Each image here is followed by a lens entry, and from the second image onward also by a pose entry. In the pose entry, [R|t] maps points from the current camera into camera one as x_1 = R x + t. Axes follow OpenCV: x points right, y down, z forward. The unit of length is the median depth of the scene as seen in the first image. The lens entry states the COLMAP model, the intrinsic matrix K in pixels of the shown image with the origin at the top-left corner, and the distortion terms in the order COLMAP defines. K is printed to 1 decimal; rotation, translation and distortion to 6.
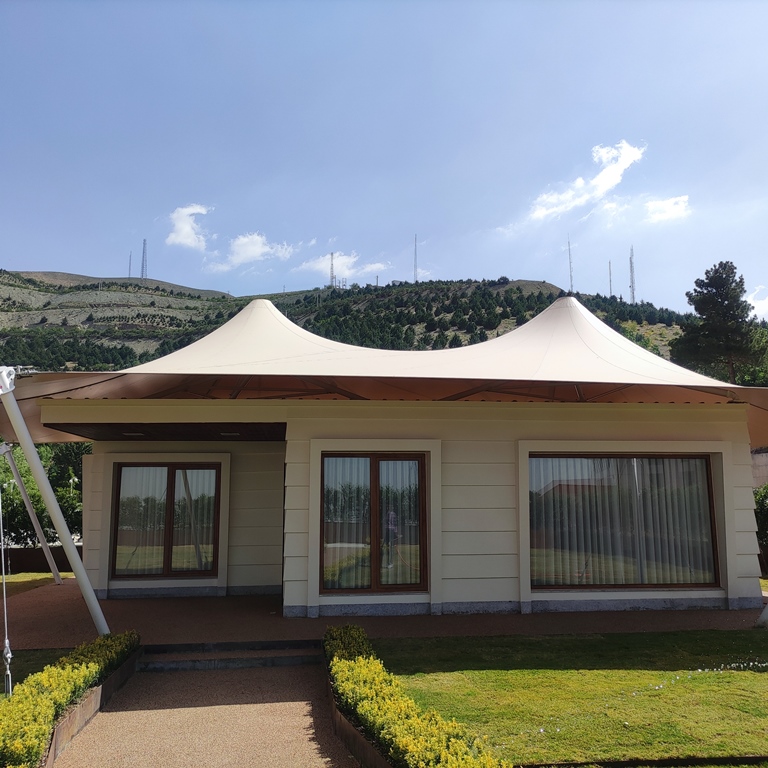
lens RADIAL K [[757.1, 0, 384.0], [0, 757.1, 384.0], [0, 0, 1]] dist [0.058775, -0.051390]
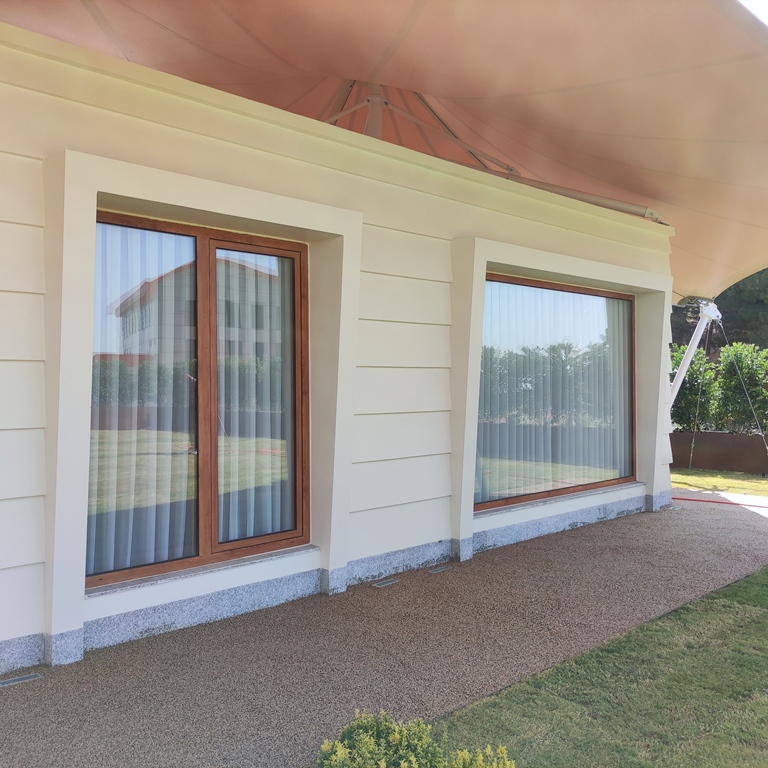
lens RADIAL K [[762.4, 0, 384.0], [0, 762.4, 384.0], [0, 0, 1]] dist [0.065336, -0.054628]
pose [[0.789273, 0.000754, 0.614042, -0.068493], [-0.098369, 0.987239, 0.125229, 0.041292], [-0.606112, -0.159243, 0.779275, 0.225364]]
